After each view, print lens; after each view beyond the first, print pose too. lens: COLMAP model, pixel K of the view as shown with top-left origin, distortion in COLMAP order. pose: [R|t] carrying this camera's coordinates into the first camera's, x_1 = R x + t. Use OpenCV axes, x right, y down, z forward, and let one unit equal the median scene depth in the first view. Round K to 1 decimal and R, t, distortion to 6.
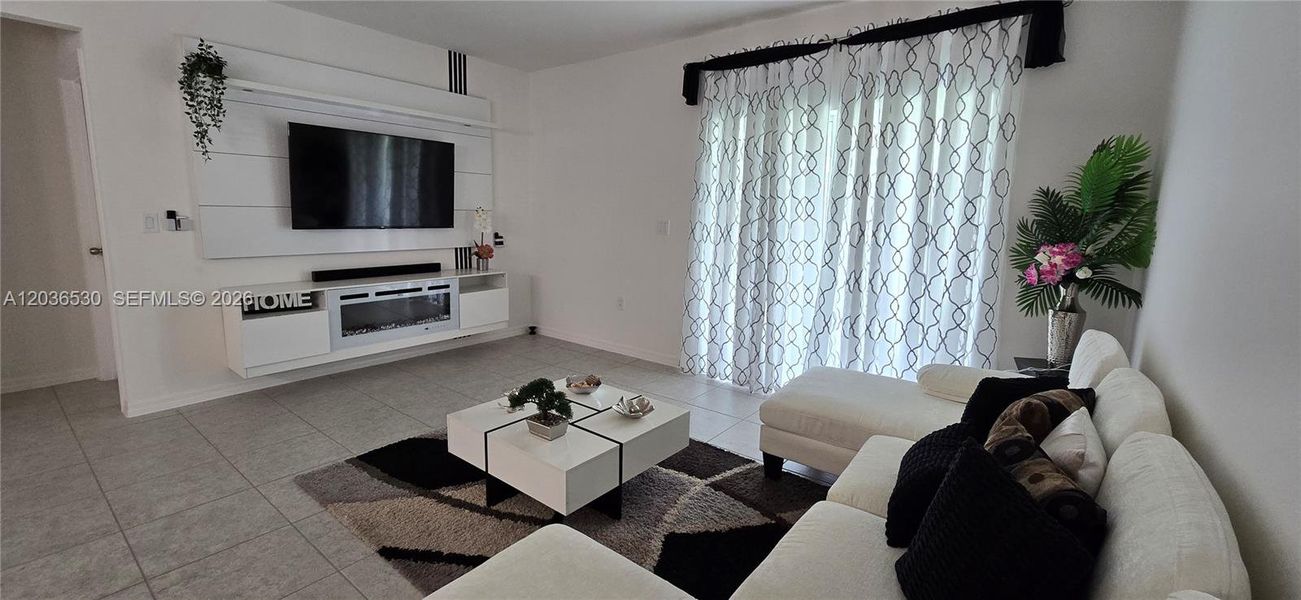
lens RADIAL K [[530.6, 0, 641.4], [0, 530.6, 291.7], [0, 0, 1]] dist [-0.002748, 0.000621]
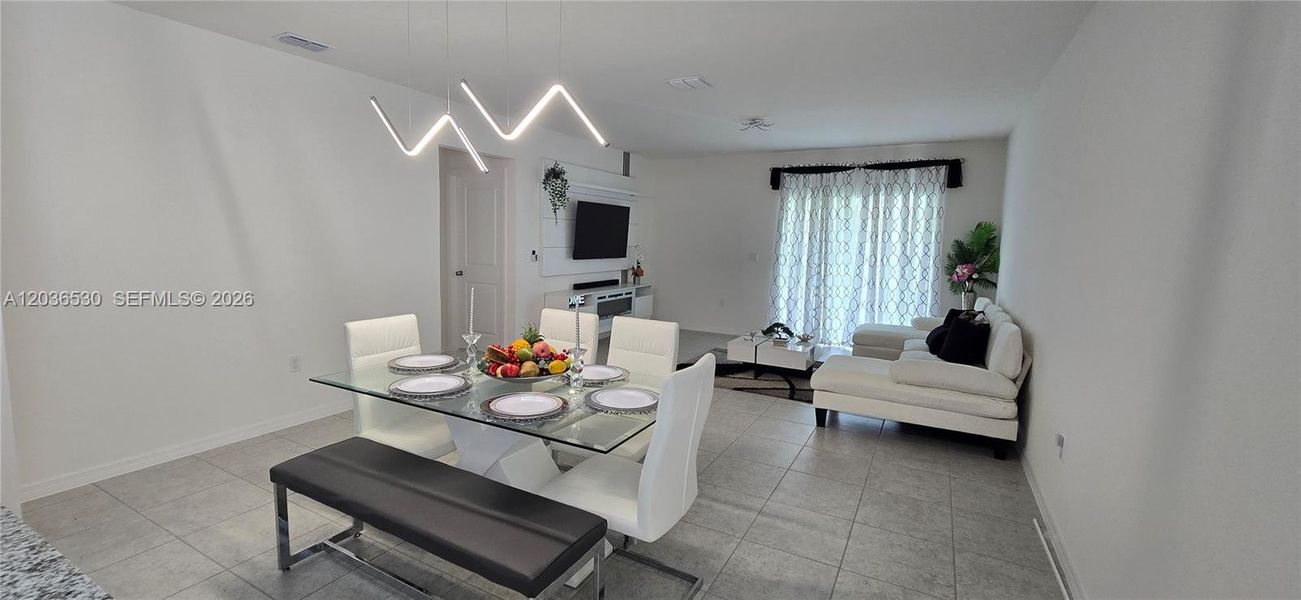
lens RADIAL K [[530.6, 0, 643.1], [0, 530.6, 290.2], [0, 0, 1]] dist [-0.002748, 0.000621]
pose [[0.986980, -0.016373, 0.160009, -0.802878], [0.024083, 0.998634, -0.046364, 0.080337], [-0.159032, 0.049614, 0.986026, -0.873079]]
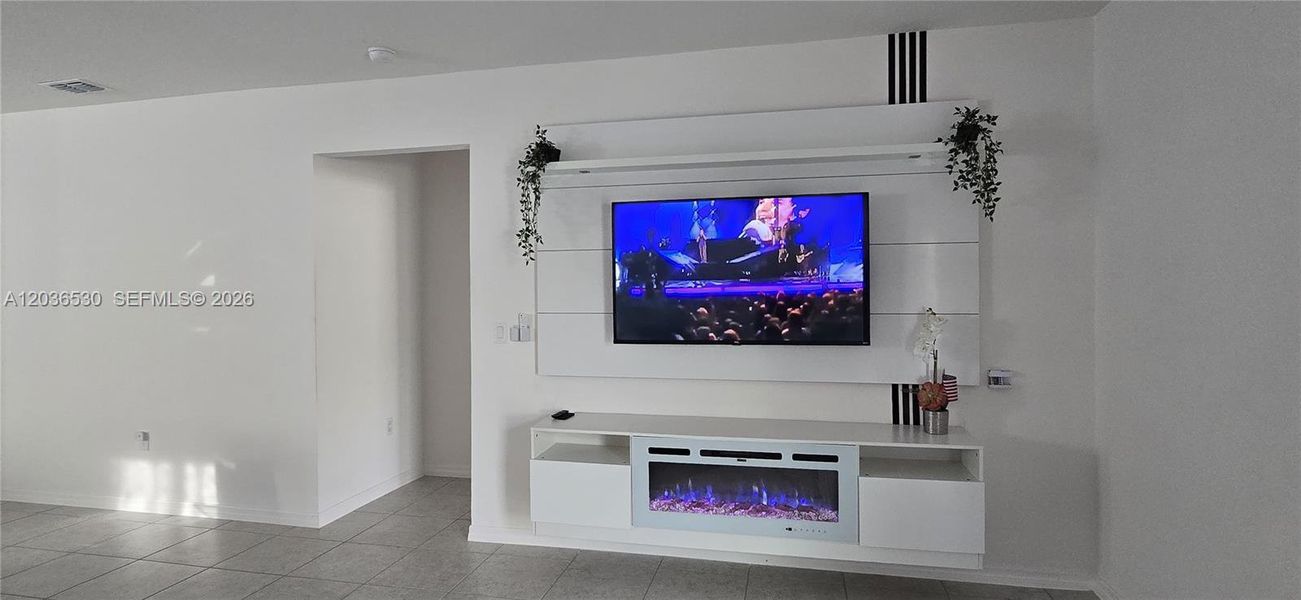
lens RADIAL K [[651.0, 0, 653.0], [0, 651.0, 296.2], [0, 0, 1]] dist [-0.001283, 0.000160]
pose [[0.436121, -0.017310, -0.899722, 0.198840], [-0.119784, 0.989801, -0.077106, -0.133800], [0.891880, 0.141399, 0.429599, 0.720054]]
